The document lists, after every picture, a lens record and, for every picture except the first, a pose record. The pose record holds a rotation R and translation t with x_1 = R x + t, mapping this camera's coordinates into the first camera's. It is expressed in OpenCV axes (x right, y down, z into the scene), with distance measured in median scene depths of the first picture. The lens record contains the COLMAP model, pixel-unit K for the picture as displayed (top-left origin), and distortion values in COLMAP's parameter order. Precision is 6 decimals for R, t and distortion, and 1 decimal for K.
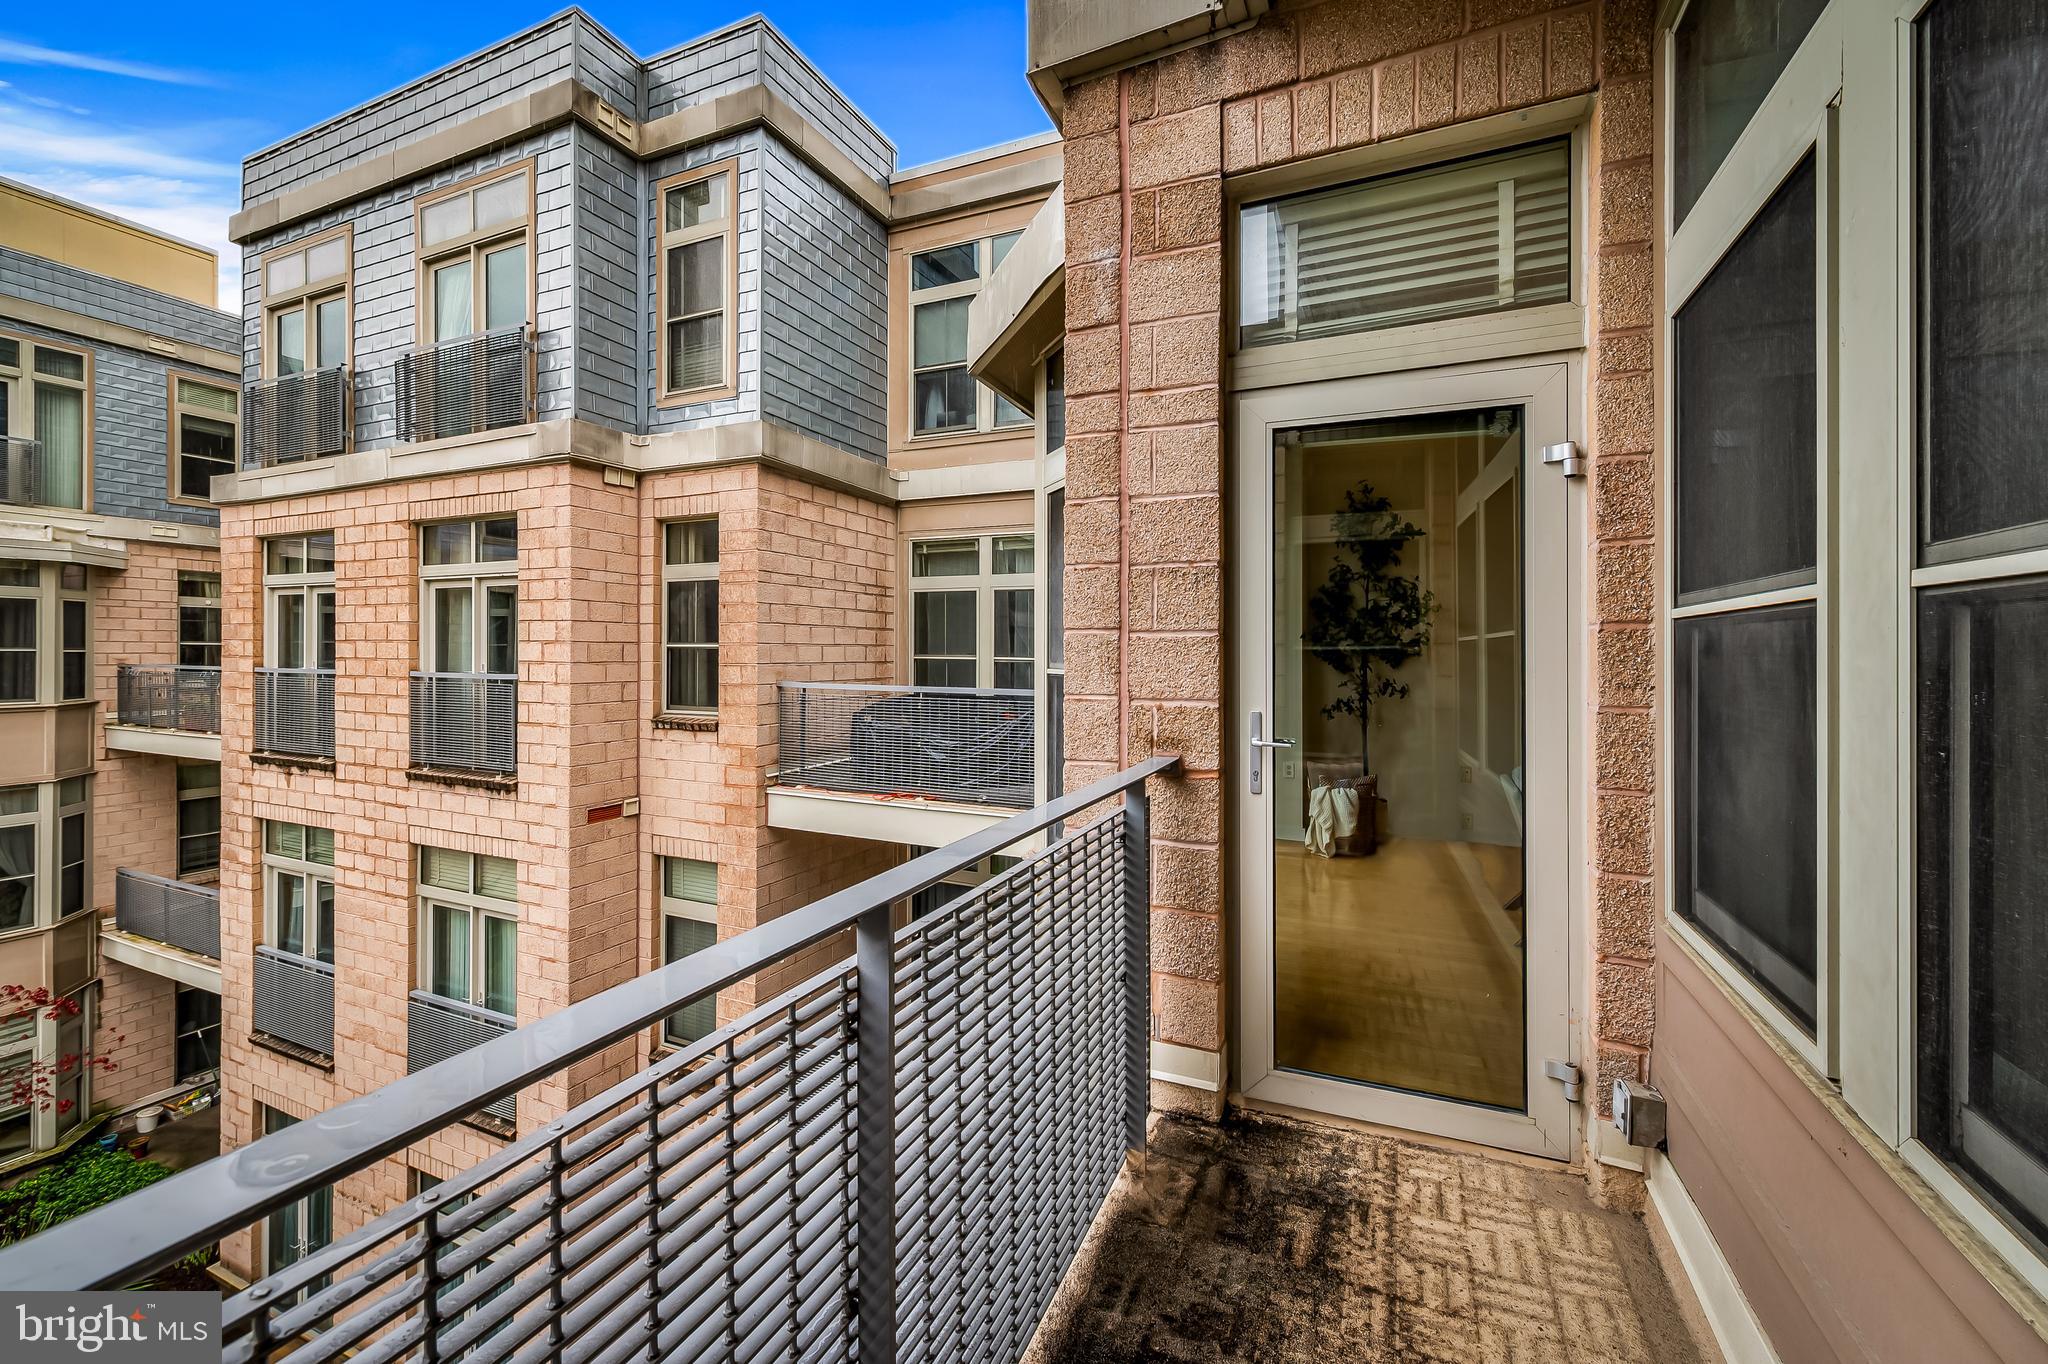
lens RADIAL K [[818.4, 0, 1032.3], [0, 818.4, 672.1], [0, 0, 1]] dist [0.001687, -0.000083]
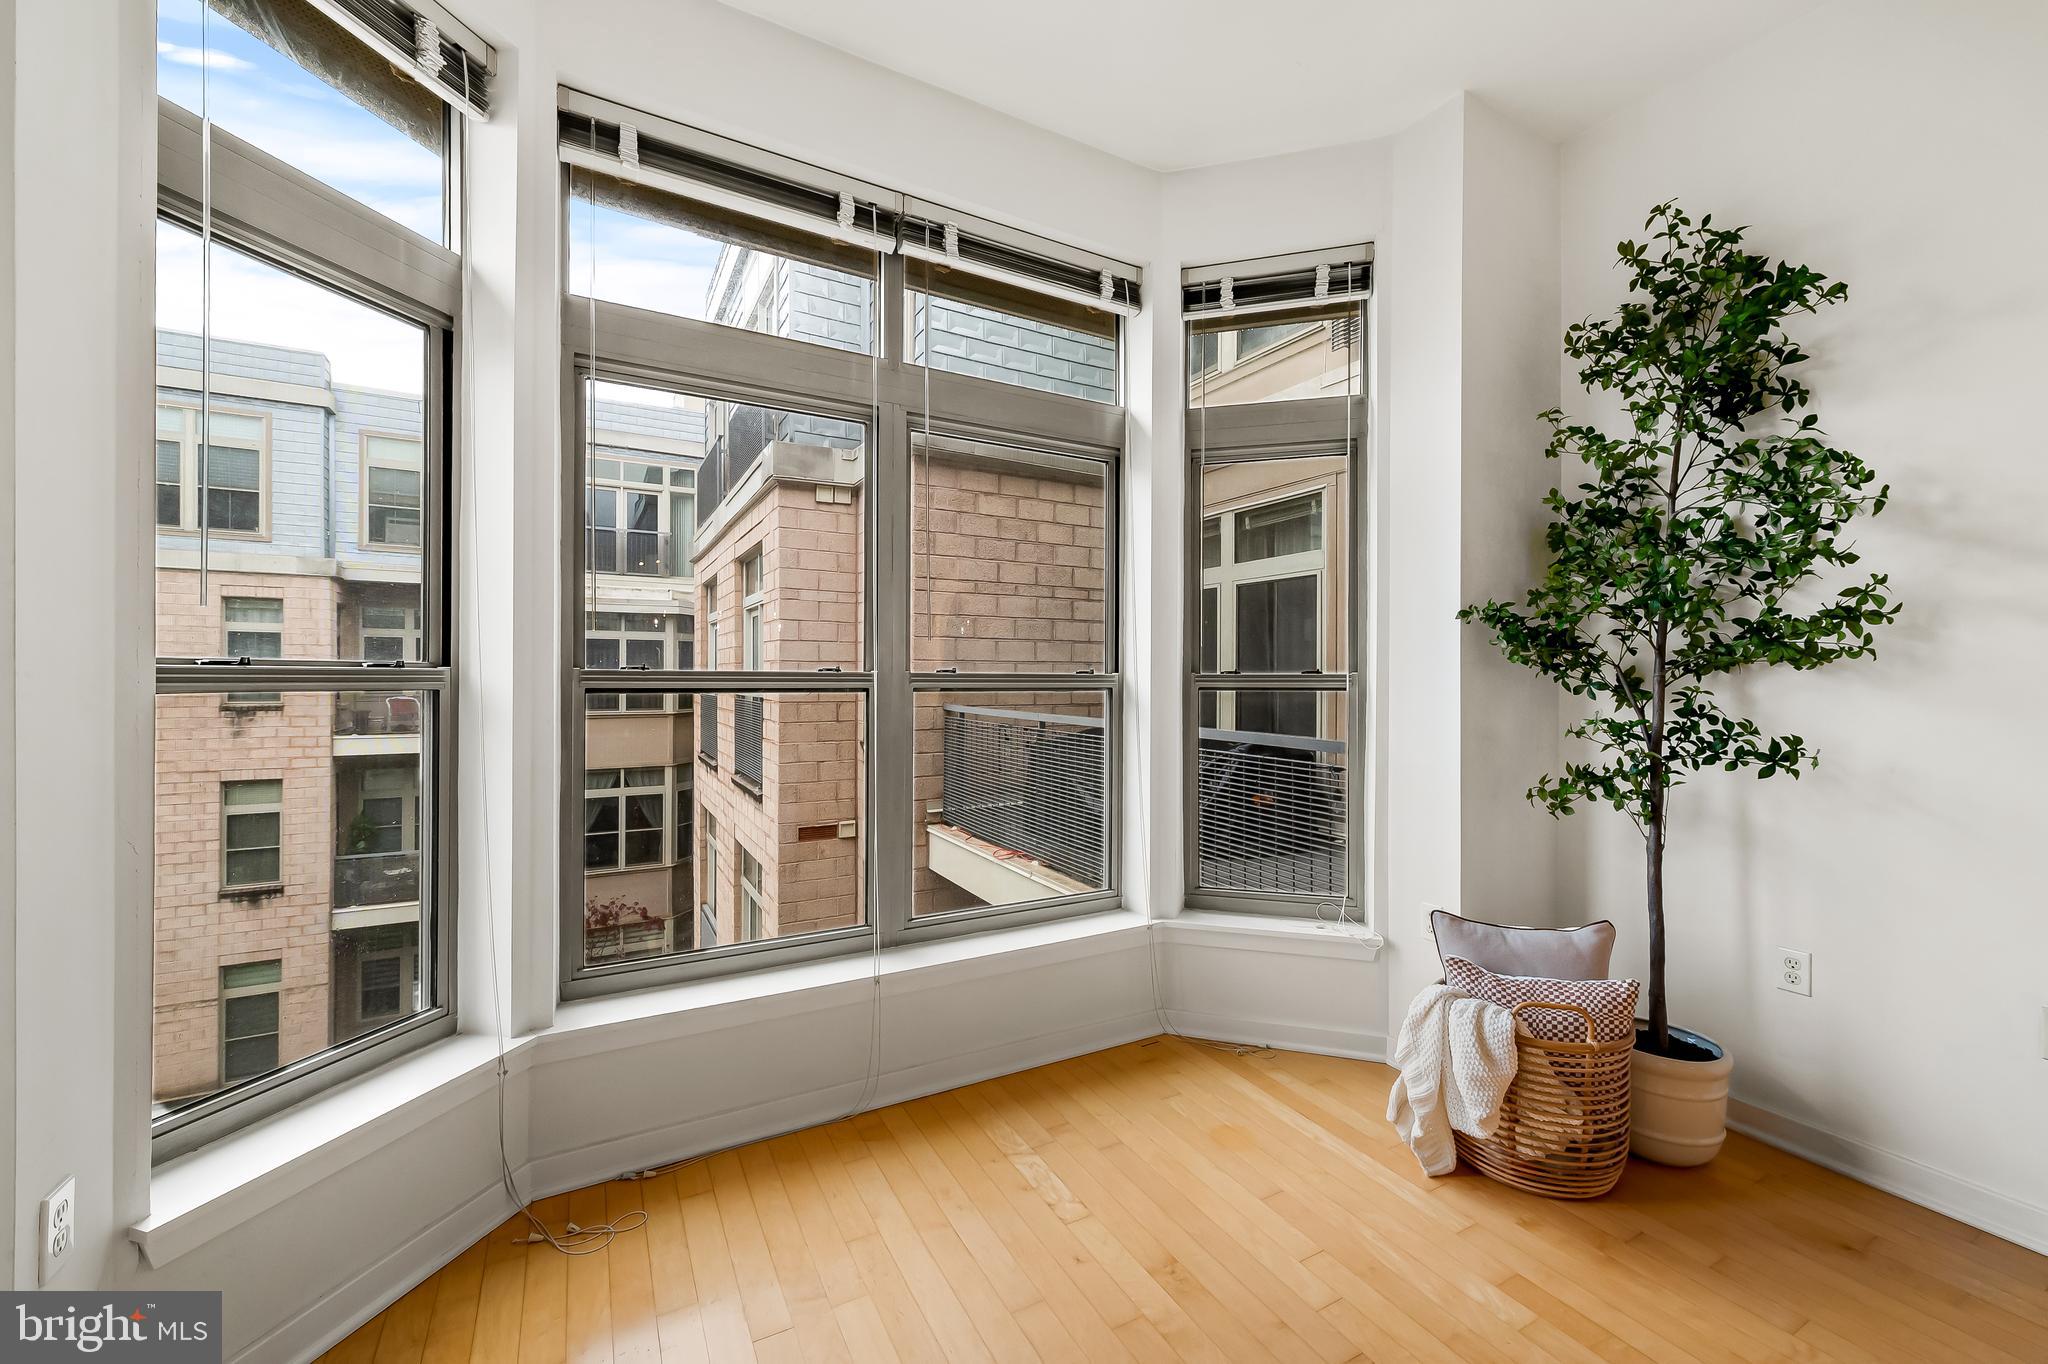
lens RADIAL K [[806.1, 0, 1040.8], [0, 806.1, 690.6], [0, 0, 1]] dist [-0.000479, -0.000057]
pose [[0.805528, 0.007341, -0.592513, 0.276079], [-0.013977, 0.999880, -0.006613, 0.001636], [0.592393, 0.013608, 0.805534, 0.365515]]
